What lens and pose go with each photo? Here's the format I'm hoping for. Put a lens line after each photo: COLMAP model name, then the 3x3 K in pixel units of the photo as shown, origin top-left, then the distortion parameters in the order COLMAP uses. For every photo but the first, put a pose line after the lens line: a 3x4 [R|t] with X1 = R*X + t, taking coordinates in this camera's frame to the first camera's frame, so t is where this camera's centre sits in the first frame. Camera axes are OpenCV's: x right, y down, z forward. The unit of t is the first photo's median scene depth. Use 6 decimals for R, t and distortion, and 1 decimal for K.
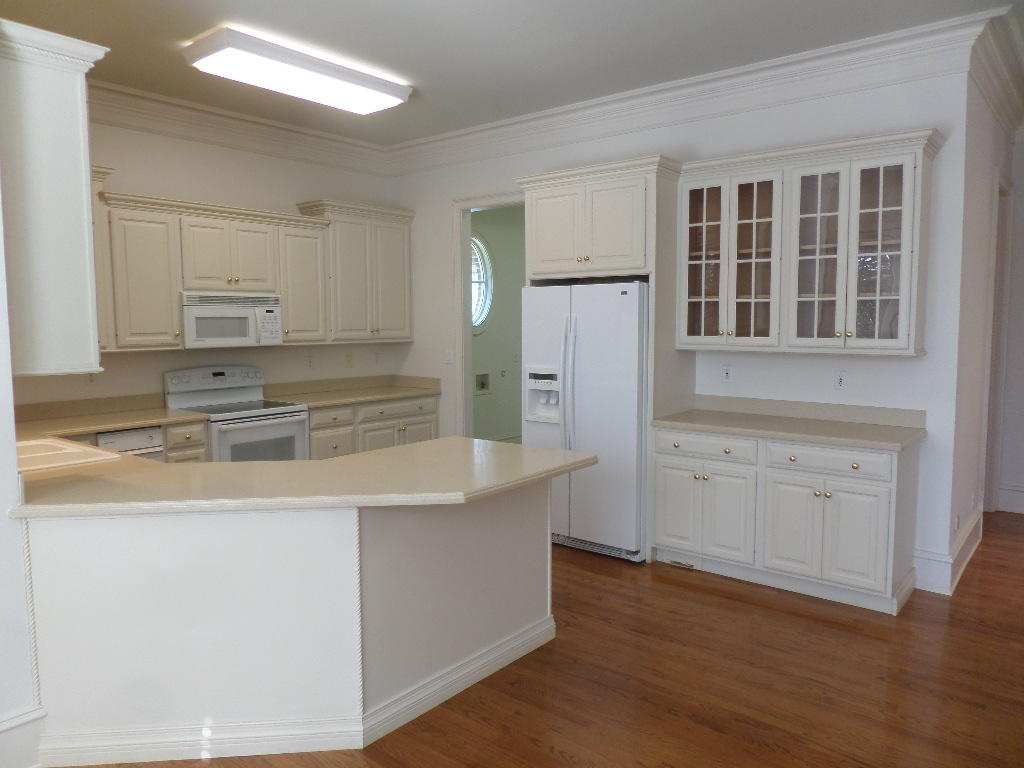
lens RADIAL K [[723.7, 0, 513.7], [0, 723.7, 381.3], [0, 0, 1]] dist [-0.007736, -0.008297]
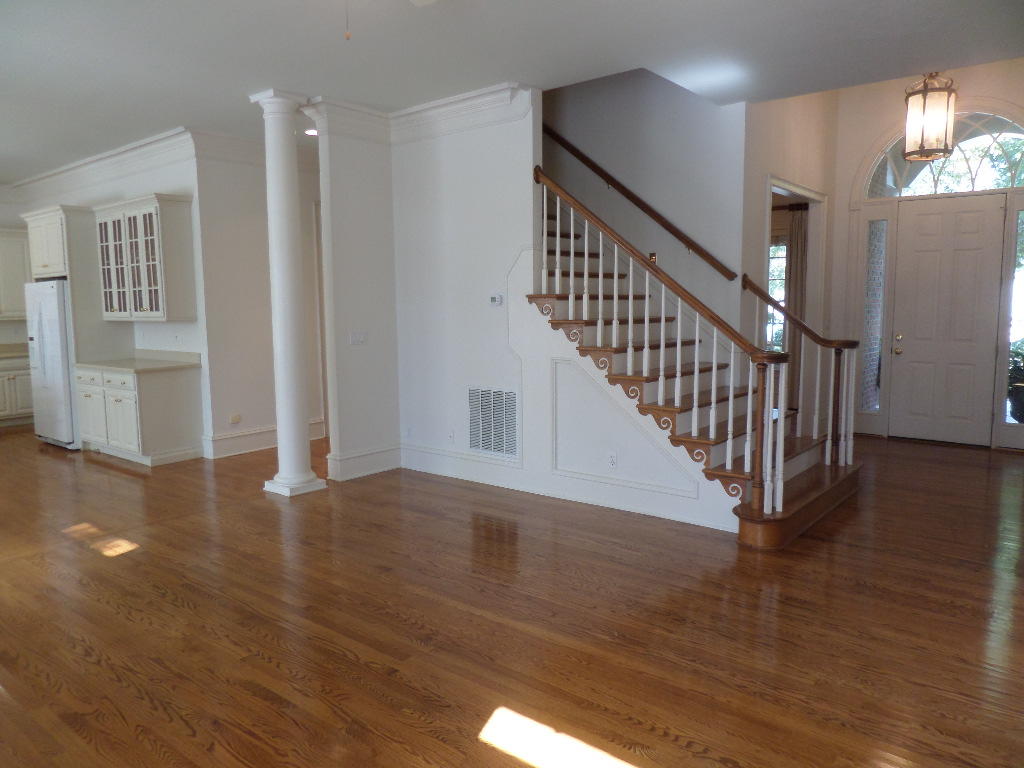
lens RADIAL K [[723.7, 0, 512.7], [0, 723.7, 380.6], [0, 0, 1]] dist [-0.007736, -0.008297]
pose [[0.999854, -0.015702, 0.006738, 0.925256], [0.015508, 0.999490, 0.027932, 0.048865], [-0.007173, -0.027823, 0.999587, -0.518334]]
